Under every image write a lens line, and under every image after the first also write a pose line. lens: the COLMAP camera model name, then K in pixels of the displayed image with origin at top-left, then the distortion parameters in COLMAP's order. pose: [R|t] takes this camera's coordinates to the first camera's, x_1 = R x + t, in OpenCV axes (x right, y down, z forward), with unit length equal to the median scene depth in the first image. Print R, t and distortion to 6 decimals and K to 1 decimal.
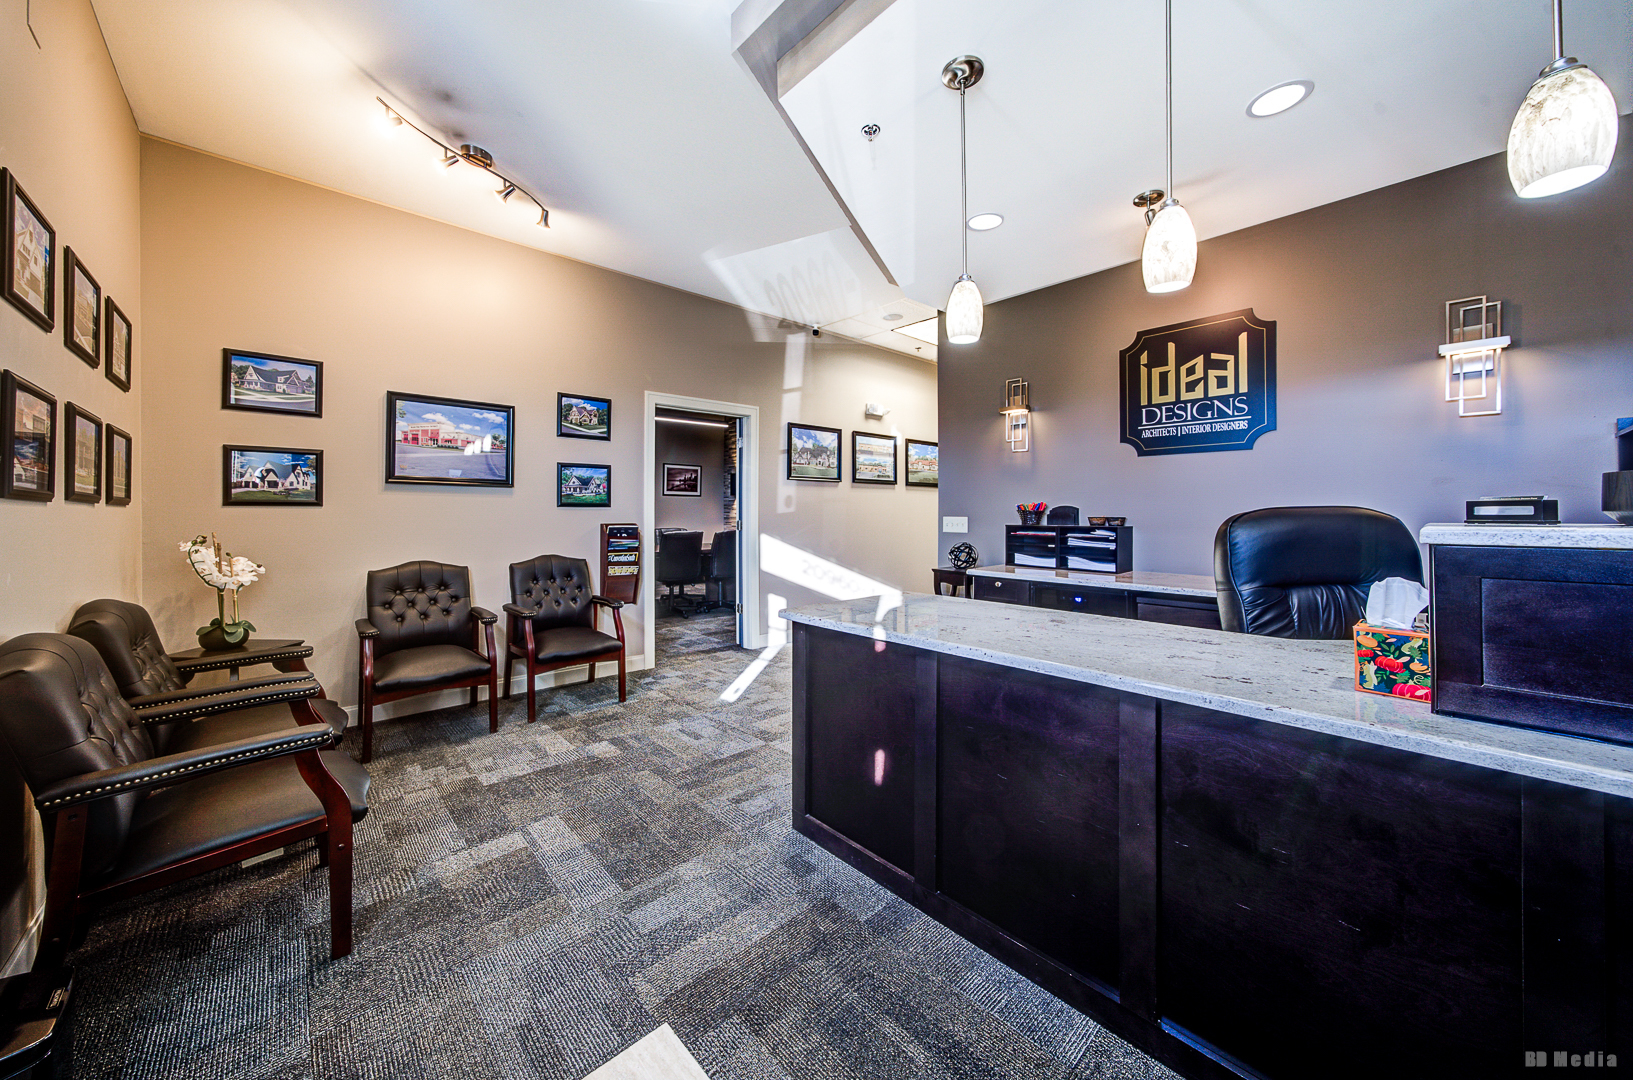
lens RADIAL K [[573.8, 0, 798.9], [0, 573.8, 511.1], [0, 0, 1]] dist [-0.000001, 0.000005]
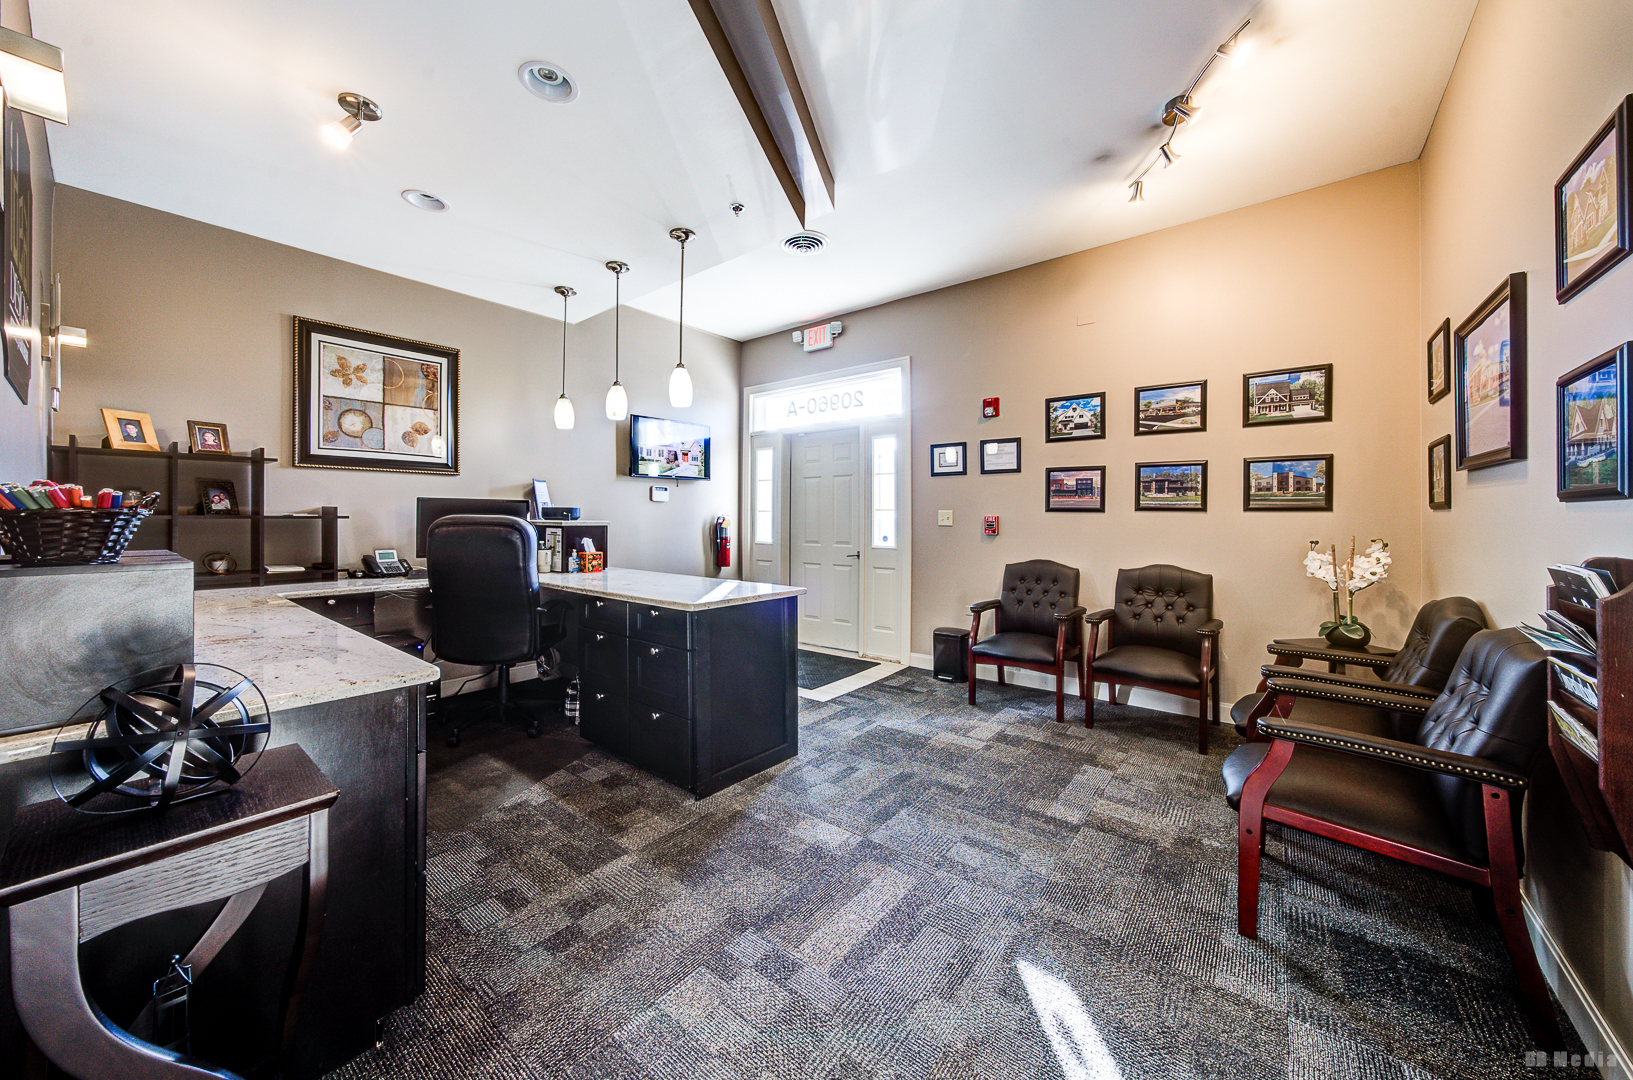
lens RADIAL K [[573.8, 0, 798.9], [0, 573.8, 511.1], [0, 0, 1]] dist [-0.000001, 0.000005]
pose [[-0.989116, 0.001303, -0.147134, 0.149288], [0.002510, 0.999965, -0.008013, -0.001403], [0.147119, -0.008295, -0.989084, 1.904649]]
